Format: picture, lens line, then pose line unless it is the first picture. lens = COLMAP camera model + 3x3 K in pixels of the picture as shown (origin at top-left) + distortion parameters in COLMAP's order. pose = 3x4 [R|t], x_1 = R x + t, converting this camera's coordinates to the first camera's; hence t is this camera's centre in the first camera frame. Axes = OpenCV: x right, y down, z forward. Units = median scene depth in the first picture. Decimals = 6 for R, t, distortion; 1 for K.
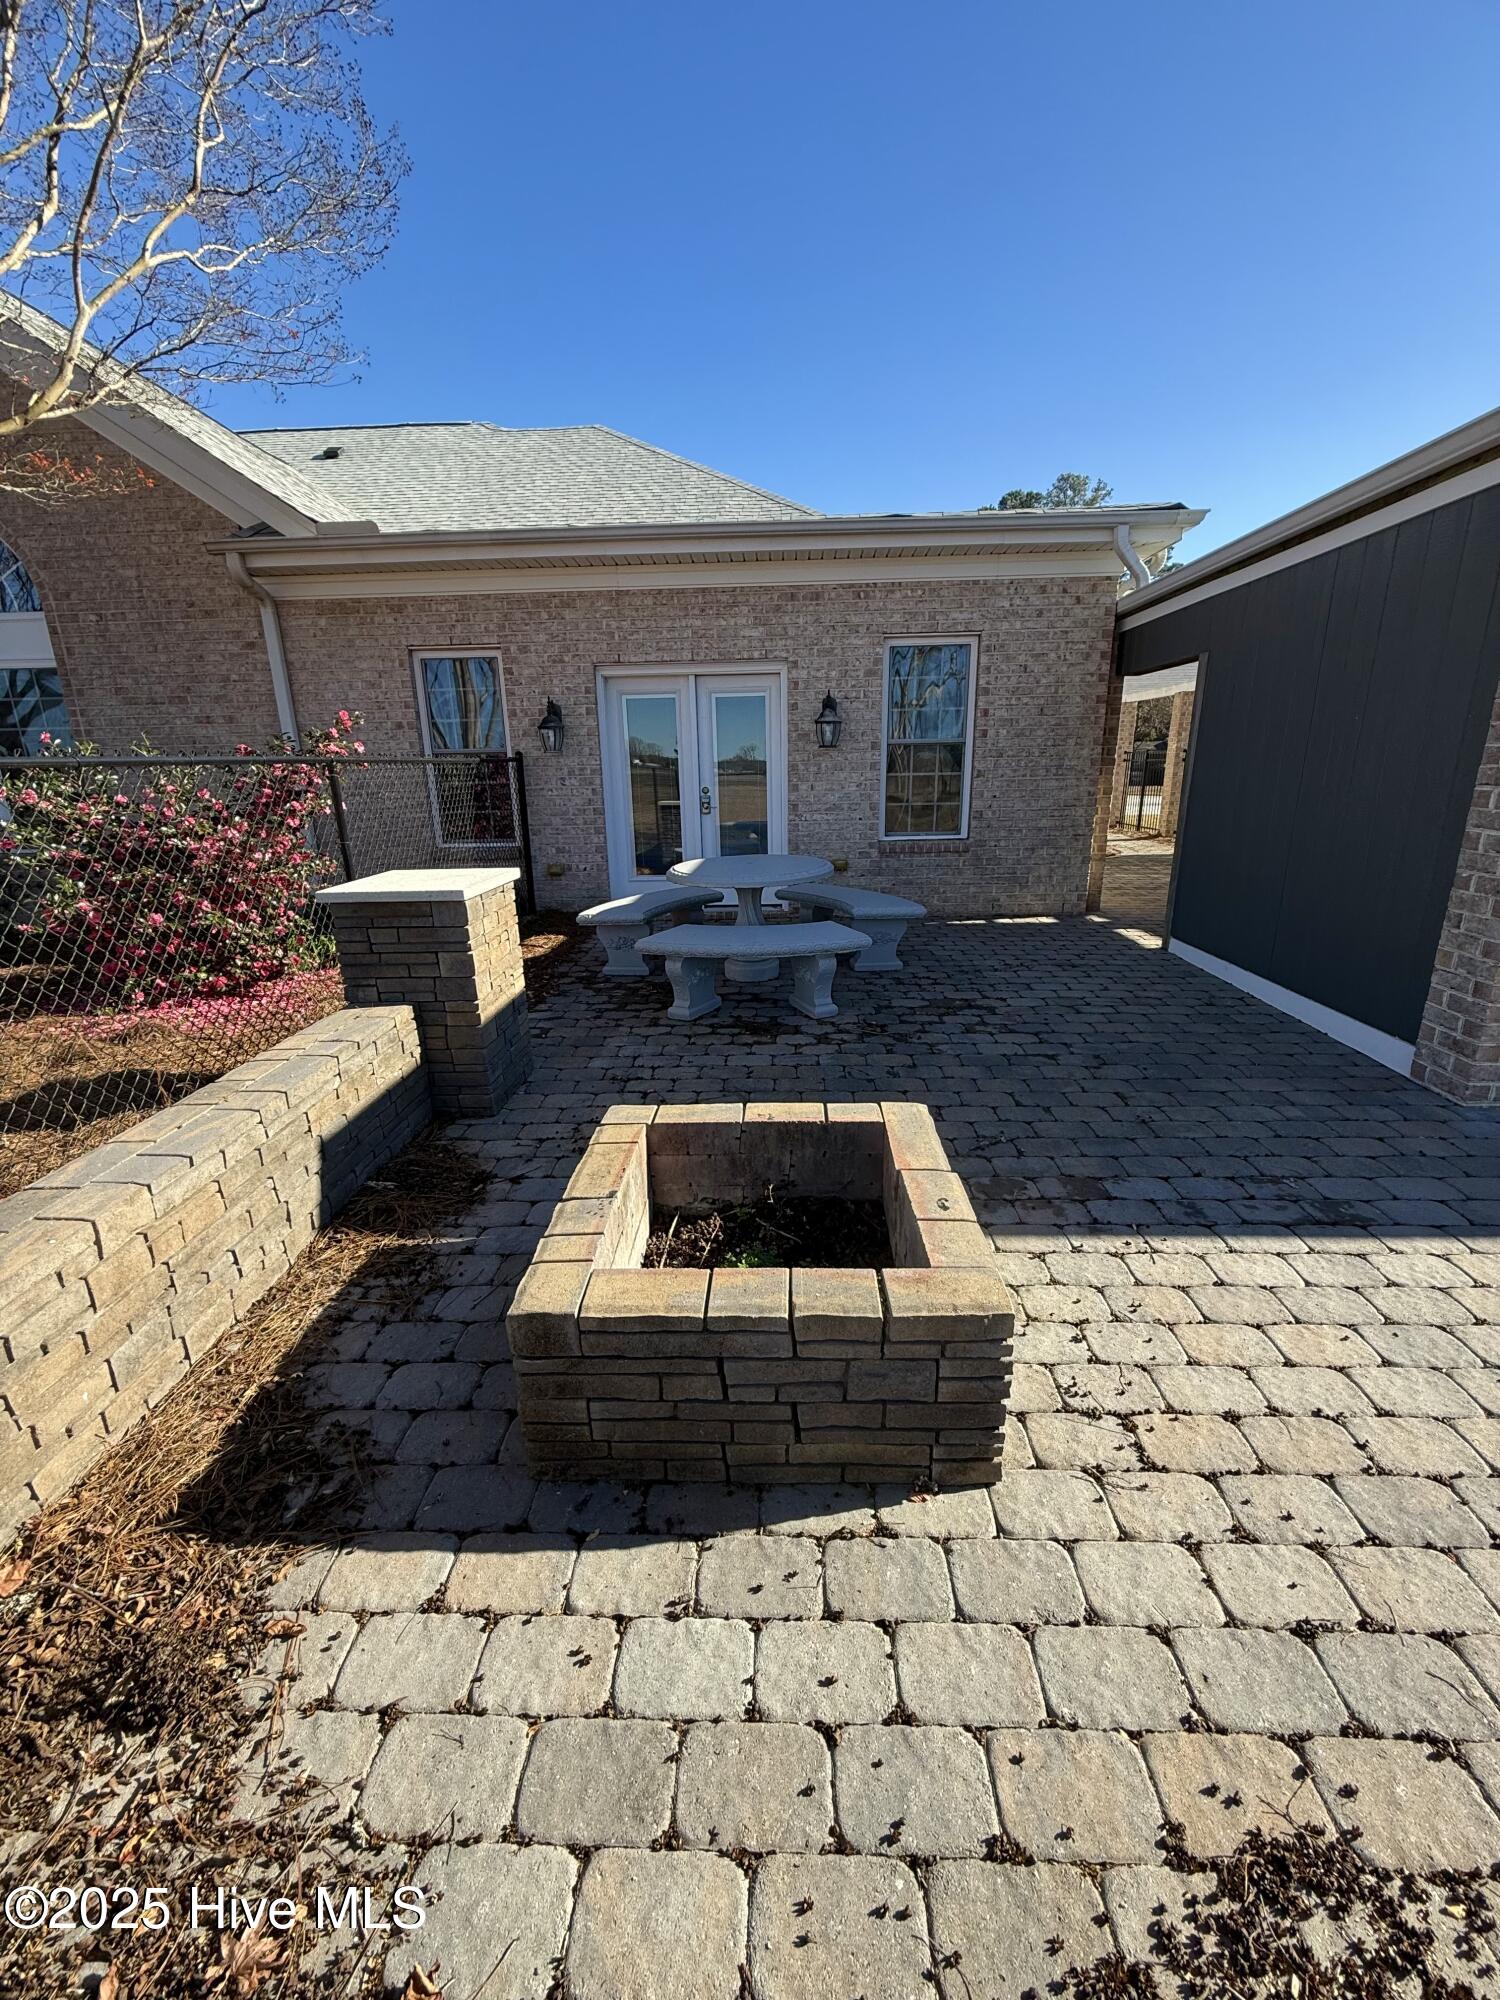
lens RADIAL K [[795.4, 0, 752.9], [0, 795.4, 997.5], [0, 0, 1]] dist [-0.000373, 0.000406]
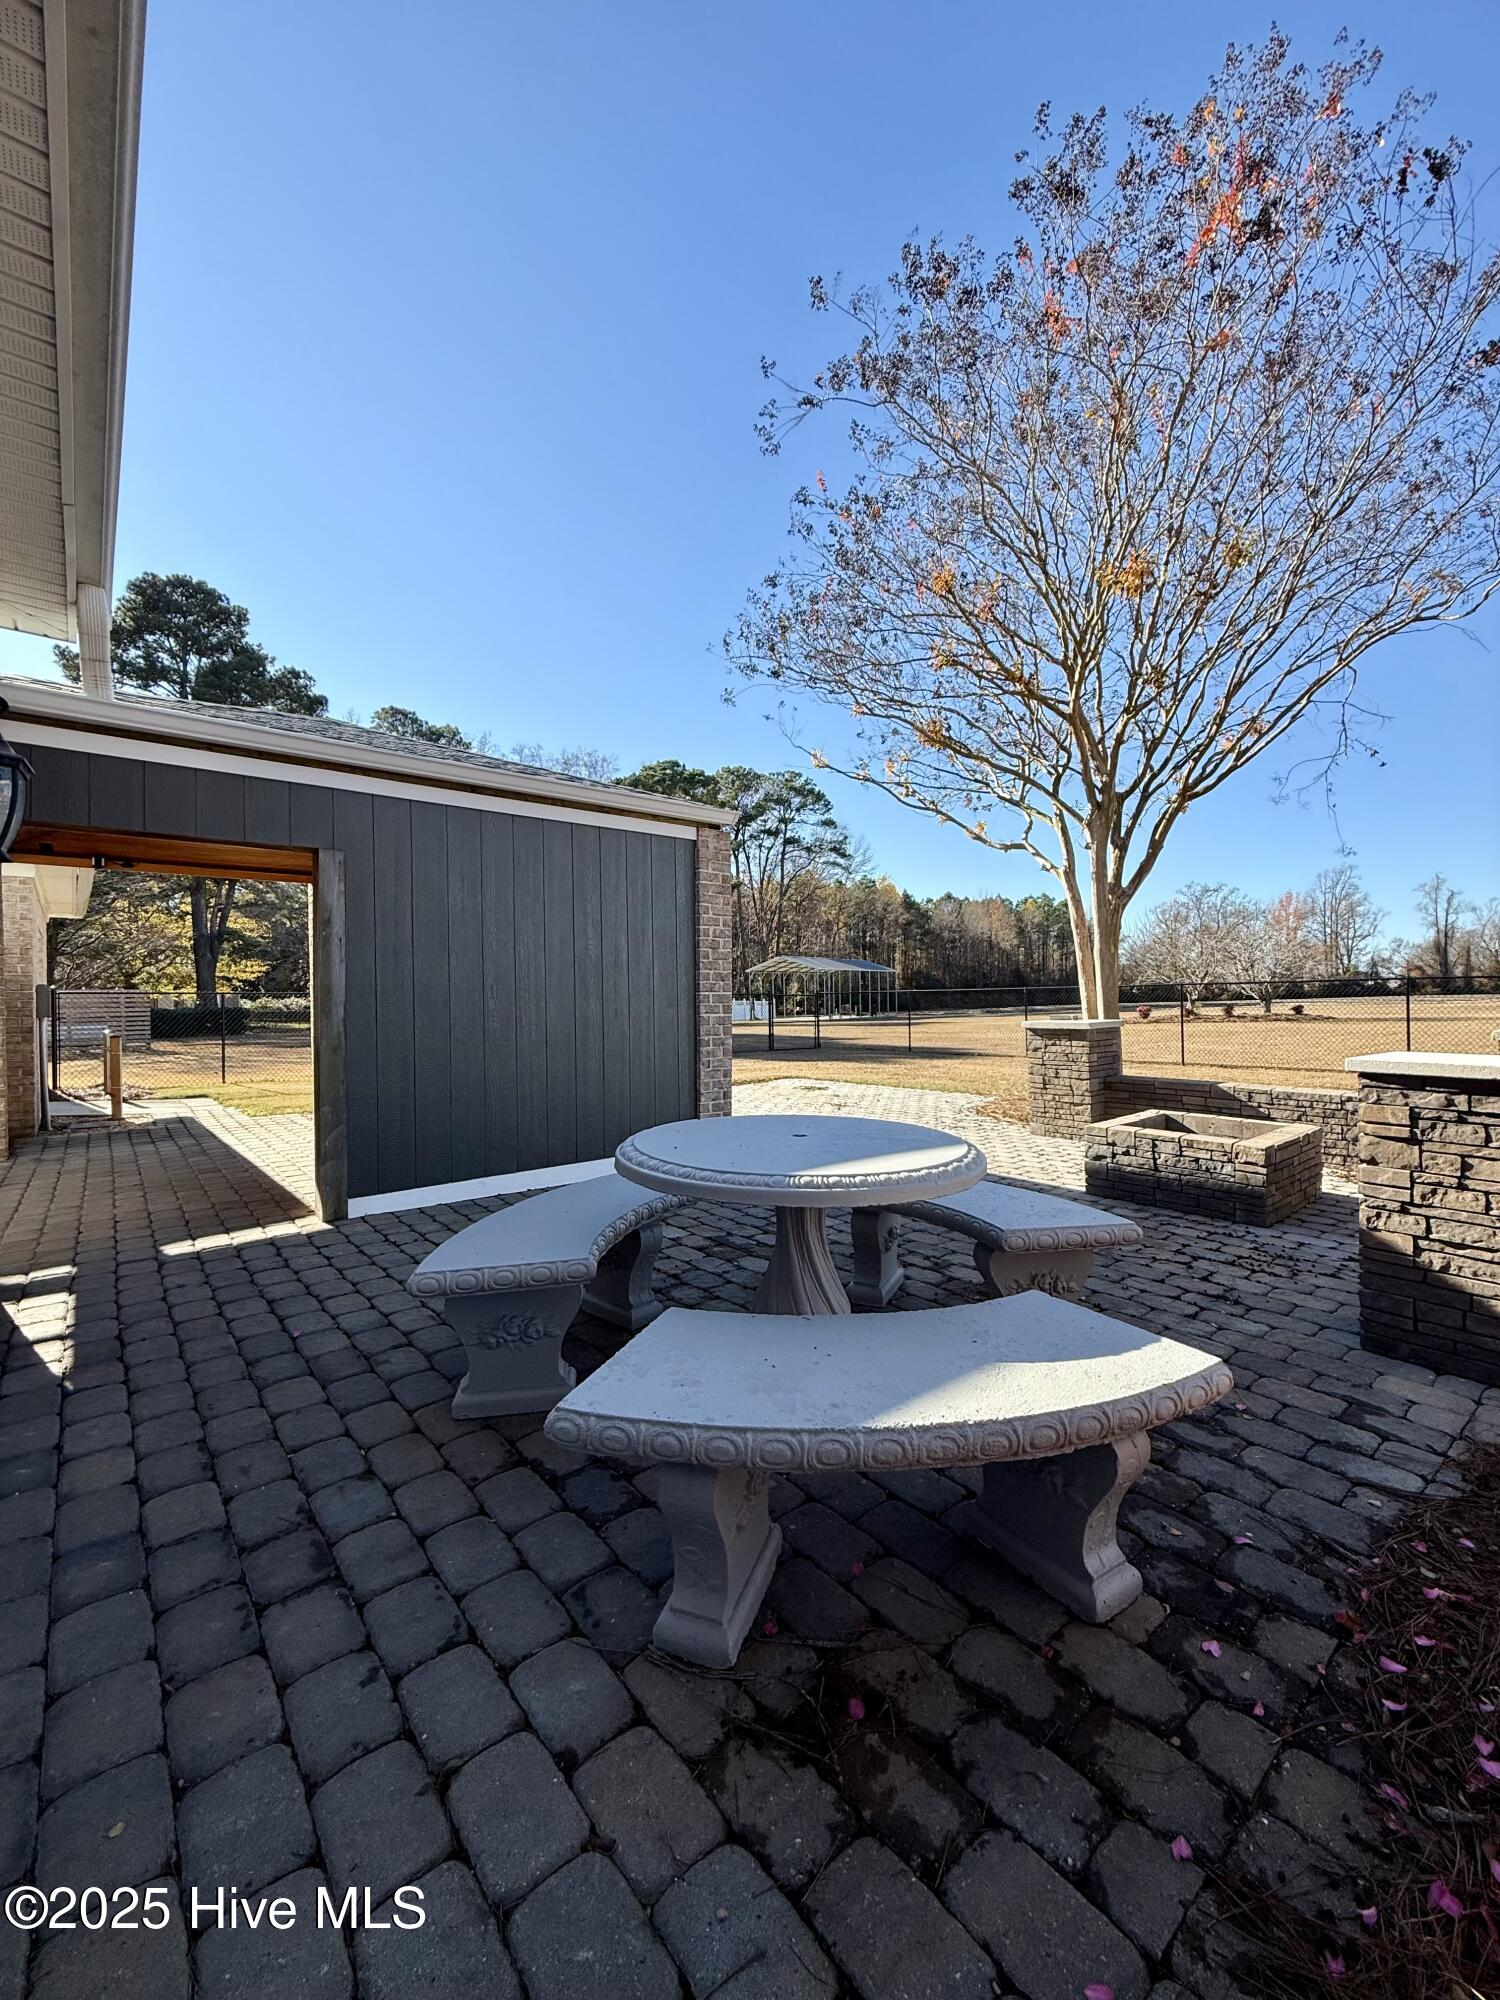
lens RADIAL K [[795.4, 0, 752.9], [0, 795.4, 997.5], [0, 0, 1]] dist [-0.000373, 0.000406]
pose [[-0.669717, 0.031511, 0.741947, -0.362864], [0.233223, 0.957474, 0.169854, -0.360775], [-0.705043, 0.286793, -0.648586, 1.414365]]
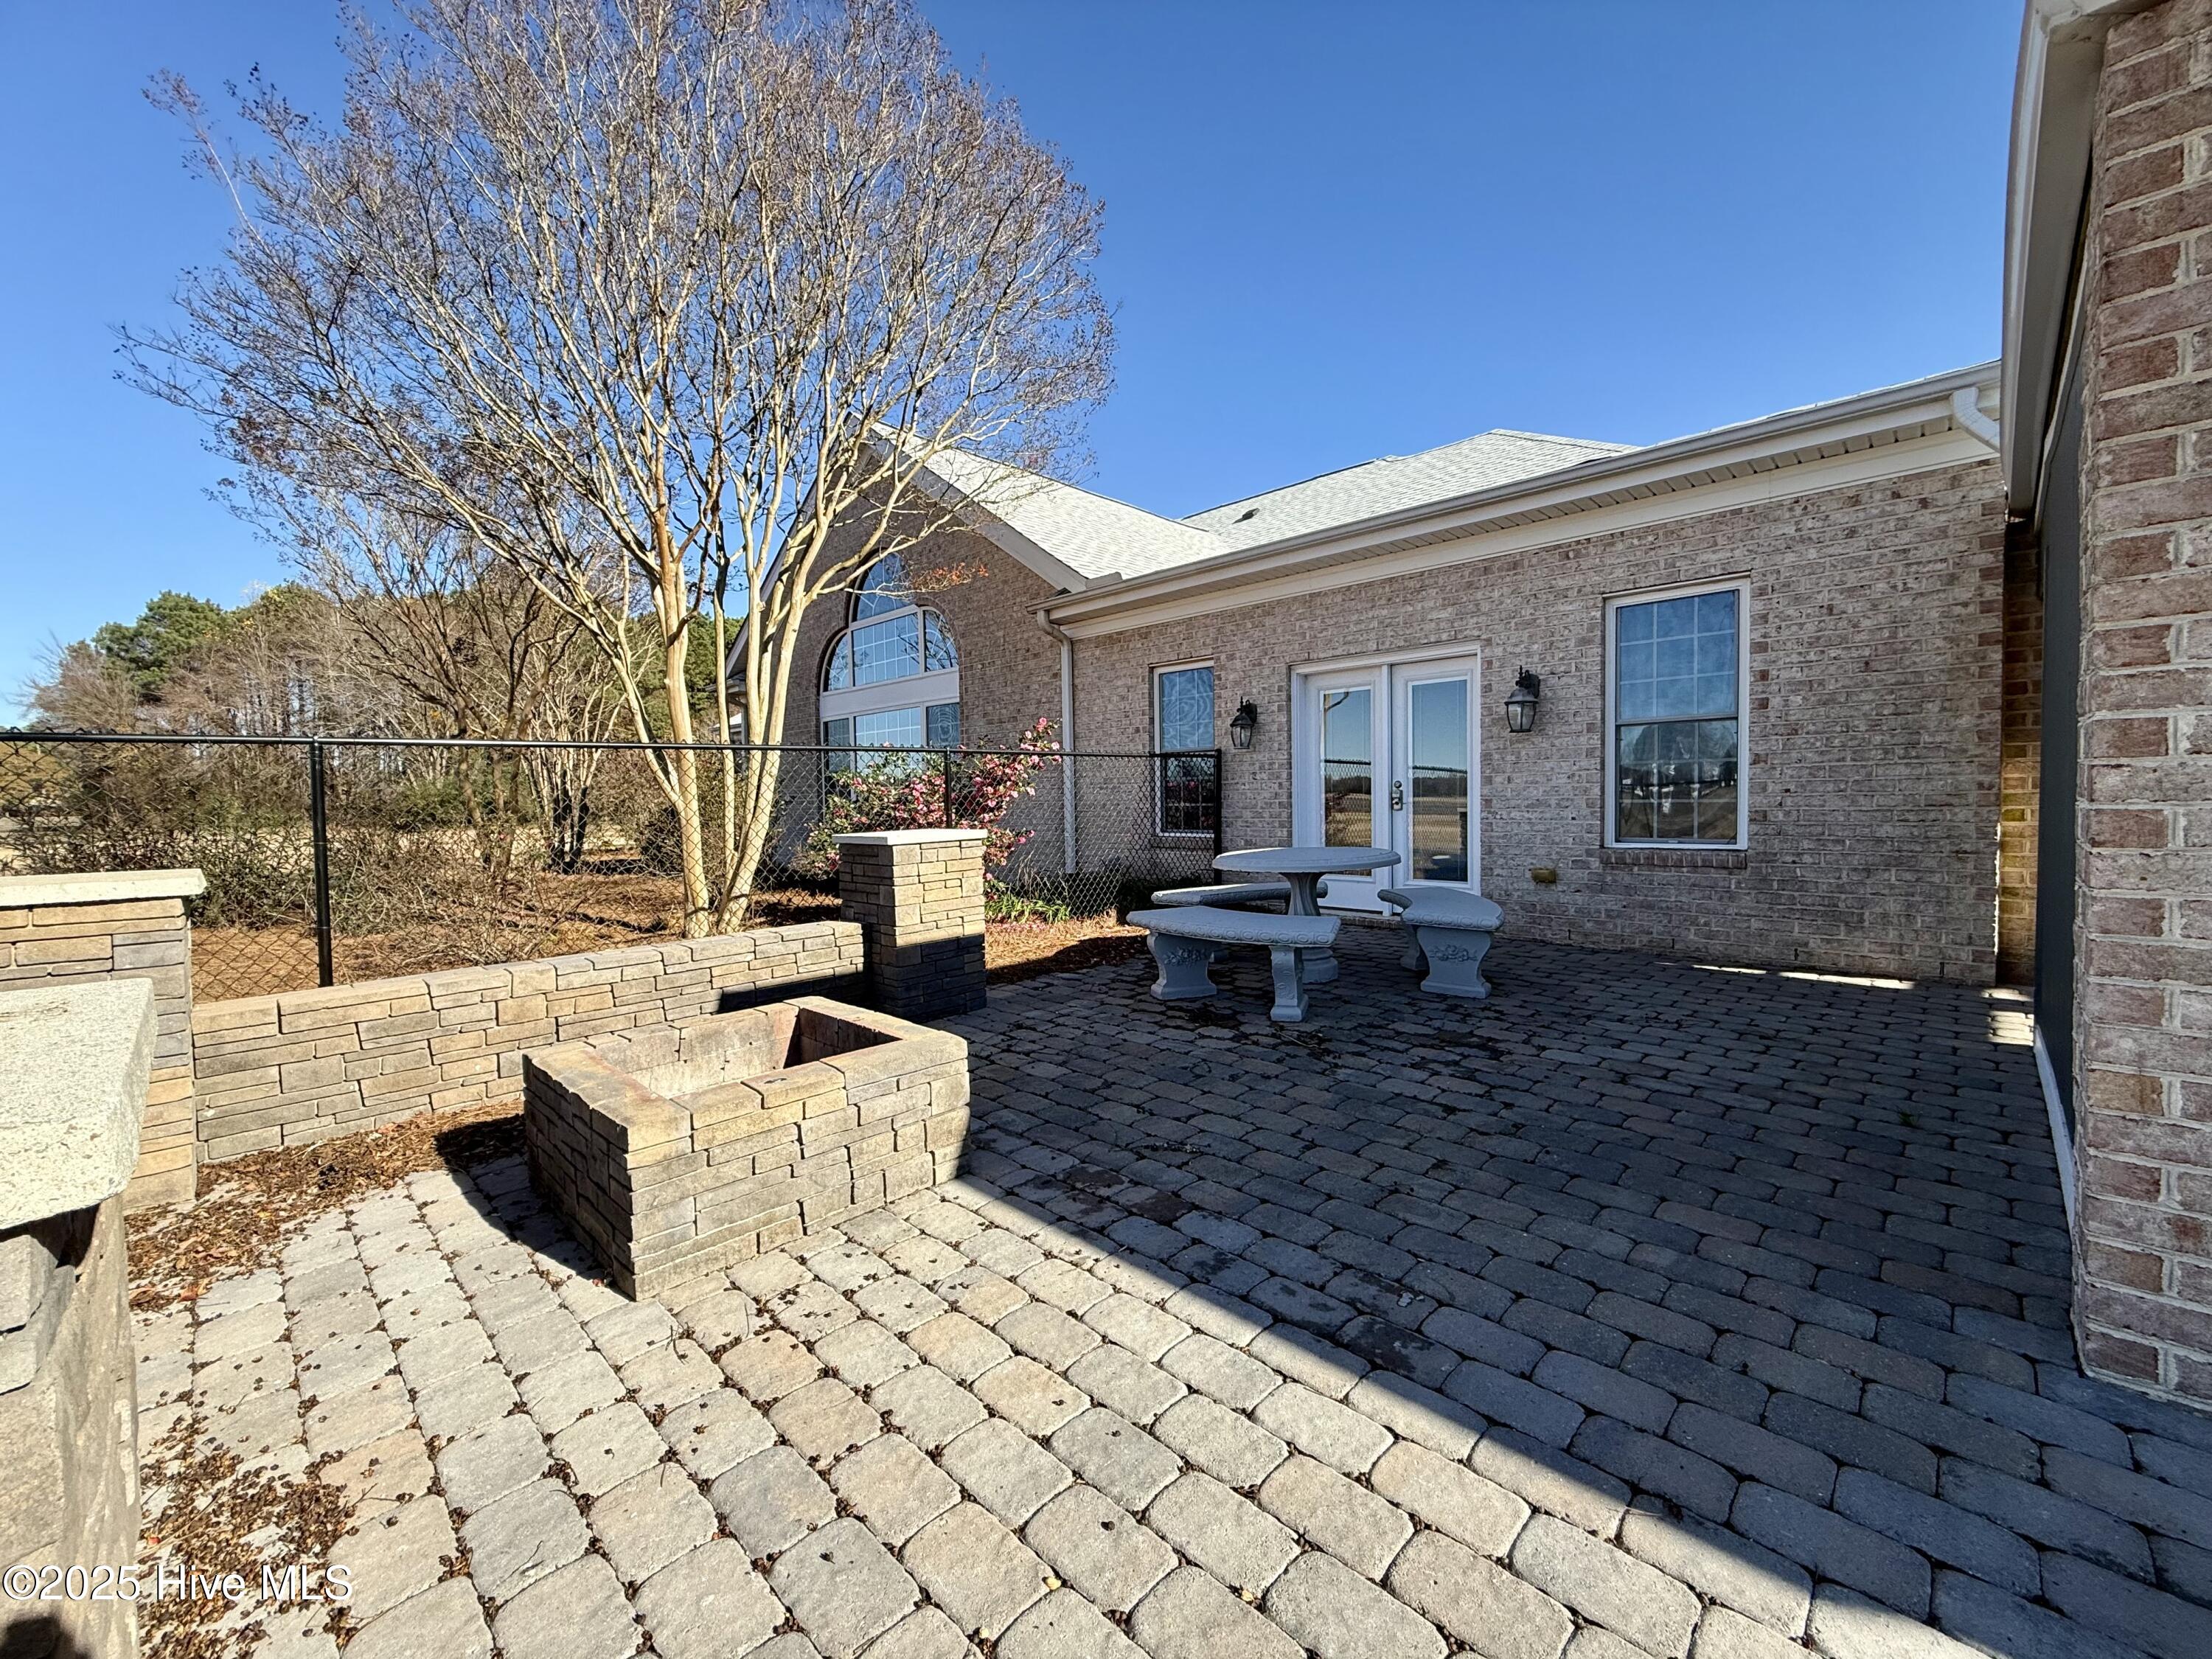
lens RADIAL K [[879.7, 0, 1100.5], [0, 879.7, 830.4], [0, 0, 1]] dist [-0.000373, 0.000406]
pose [[0.738585, 0.031965, -0.673402, 0.550517], [-0.183936, 0.970533, -0.155671, 0.008806], [0.648583, 0.238839, 0.722700, 0.119319]]
